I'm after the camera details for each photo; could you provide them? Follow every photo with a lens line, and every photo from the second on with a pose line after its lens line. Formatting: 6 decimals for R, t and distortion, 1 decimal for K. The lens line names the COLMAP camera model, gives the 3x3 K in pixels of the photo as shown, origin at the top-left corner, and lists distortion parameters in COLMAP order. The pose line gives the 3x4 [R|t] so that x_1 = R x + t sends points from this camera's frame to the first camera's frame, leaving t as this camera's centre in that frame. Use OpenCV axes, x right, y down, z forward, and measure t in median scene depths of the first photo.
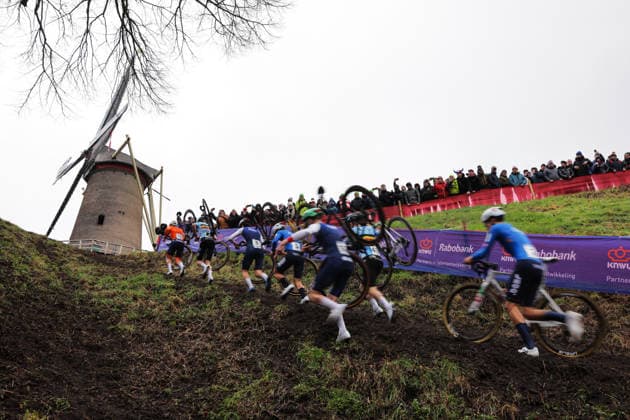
lens RADIAL K [[523.0, 0, 316.6], [0, 523.0, 197.1], [0, 0, 1]] dist [-0.108017, 0.094197]
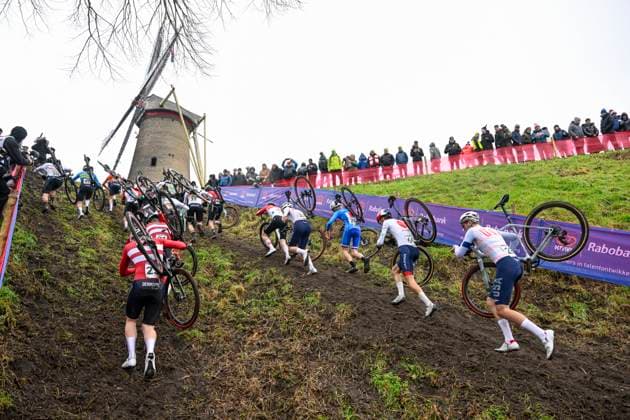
lens RADIAL K [[436.1, 0, 311.5], [0, 436.1, 208.9], [0, 0, 1]] dist [0.004538, -0.004126]
pose [[0.998813, 0.006214, -0.048317, -0.038000], [0.002623, 0.983533, 0.180712, -0.055812], [0.048644, -0.180624, 0.982349, 0.077919]]
